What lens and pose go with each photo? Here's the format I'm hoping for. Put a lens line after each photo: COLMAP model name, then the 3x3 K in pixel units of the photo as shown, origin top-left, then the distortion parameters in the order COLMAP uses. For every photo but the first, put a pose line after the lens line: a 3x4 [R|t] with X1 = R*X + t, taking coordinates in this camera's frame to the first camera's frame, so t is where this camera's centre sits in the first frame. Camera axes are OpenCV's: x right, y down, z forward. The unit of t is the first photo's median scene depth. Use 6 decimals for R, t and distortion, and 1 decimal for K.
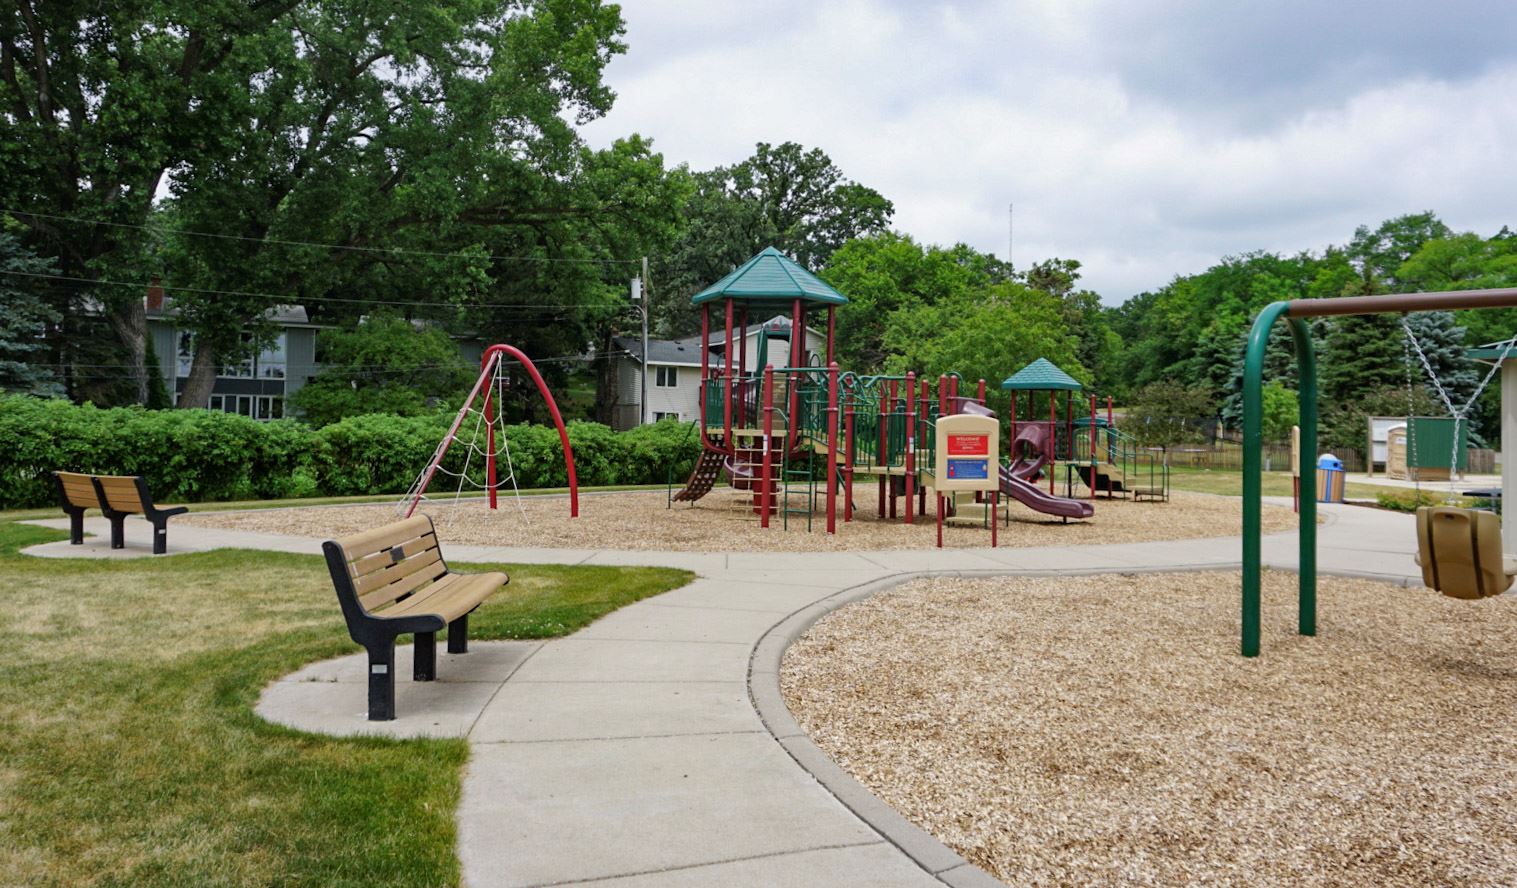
lens RADIAL K [[1094.6, 0, 738.5], [0, 1094.6, 396.7], [0, 0, 1]] dist [-0.049975, 0.002863]
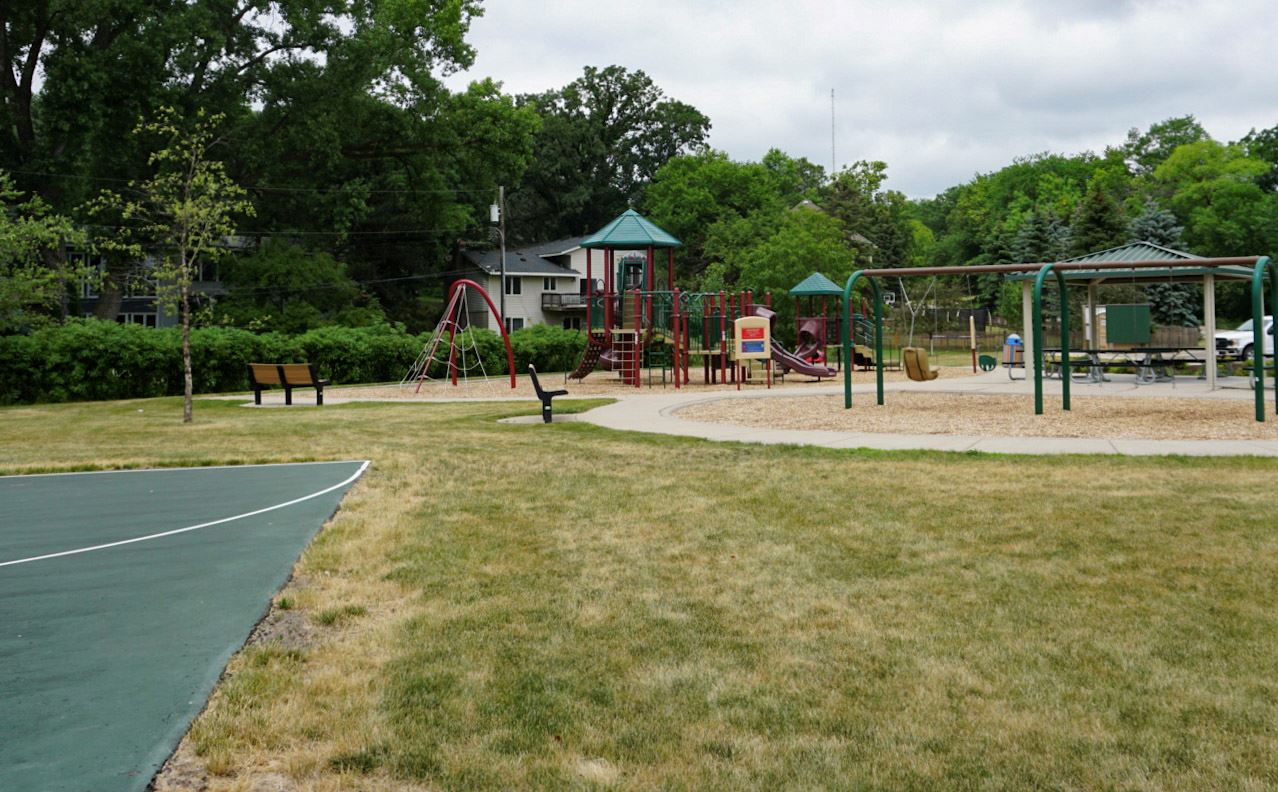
lens RADIAL K [[1186.6, 0, 705.6], [0, 1186.6, 241.9], [0, 0, 1]] dist [-0.042435, 0.015993]
pose [[0.990998, -0.021902, 0.132072, -0.033339], [0.027703, 0.998723, -0.042250, -0.007189], [-0.130978, 0.045528, 0.990339, -0.254404]]
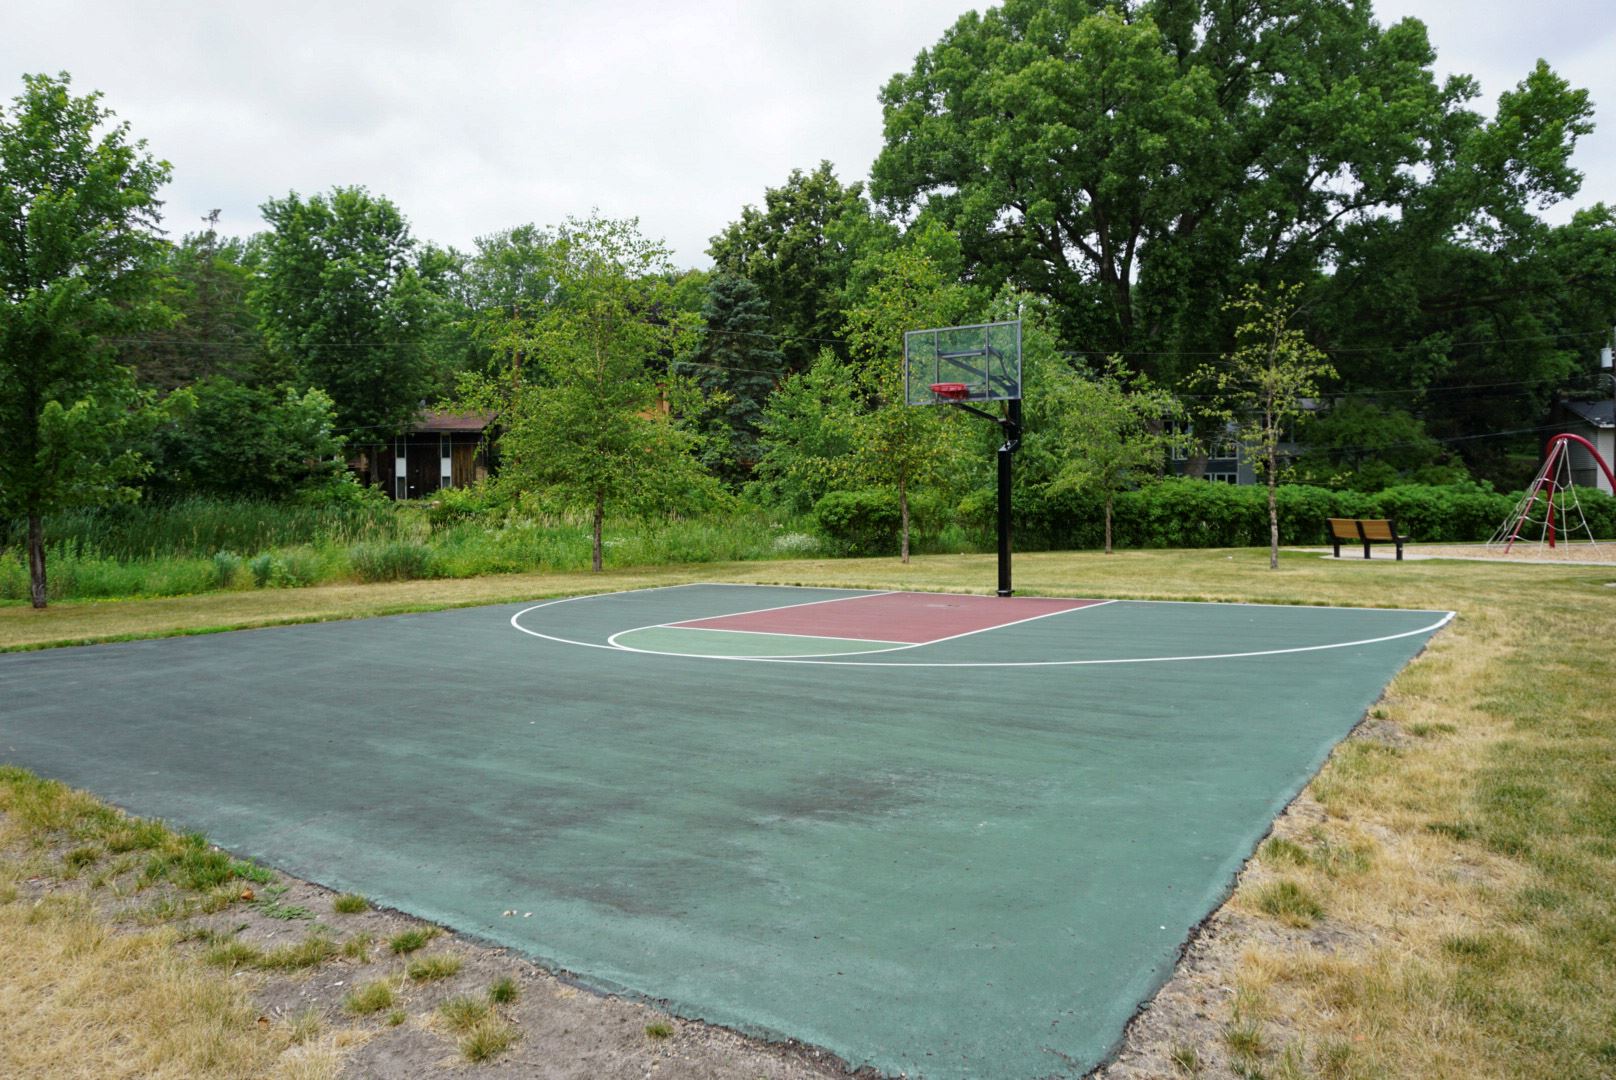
lens RADIAL K [[1120.8, 0, 783.3], [0, 1120.8, 536.5], [0, 0, 1]] dist [-0.068928, 0.036903]
pose [[0.770360, -0.001120, -0.637608, -0.032291], [0.039244, 0.998186, 0.045661, -0.006508], [0.636400, -0.060198, 0.769007, -0.269064]]
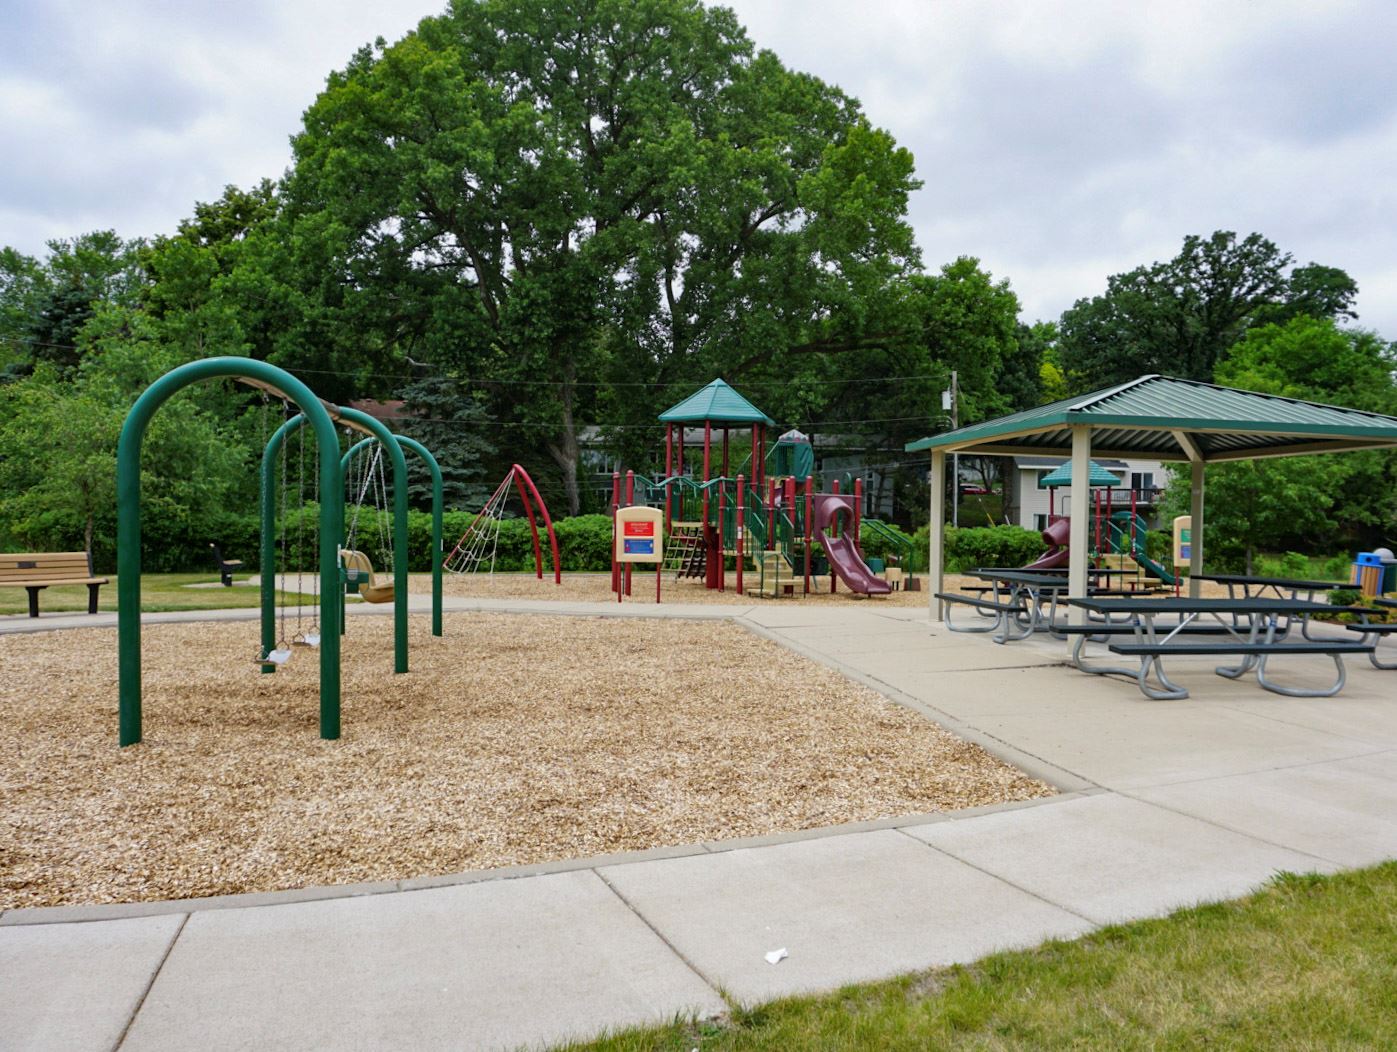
lens RADIAL K [[1089.7, 0, 779.4], [0, 1089.7, 527.5], [0, 0, 1]] dist [-0.041805, 0.026304]
pose [[0.858943, -0.002958, -0.512062, 0.286590], [0.014182, 0.999737, 0.018014, 0.005501], [0.511874, -0.022735, 0.858760, -0.022913]]
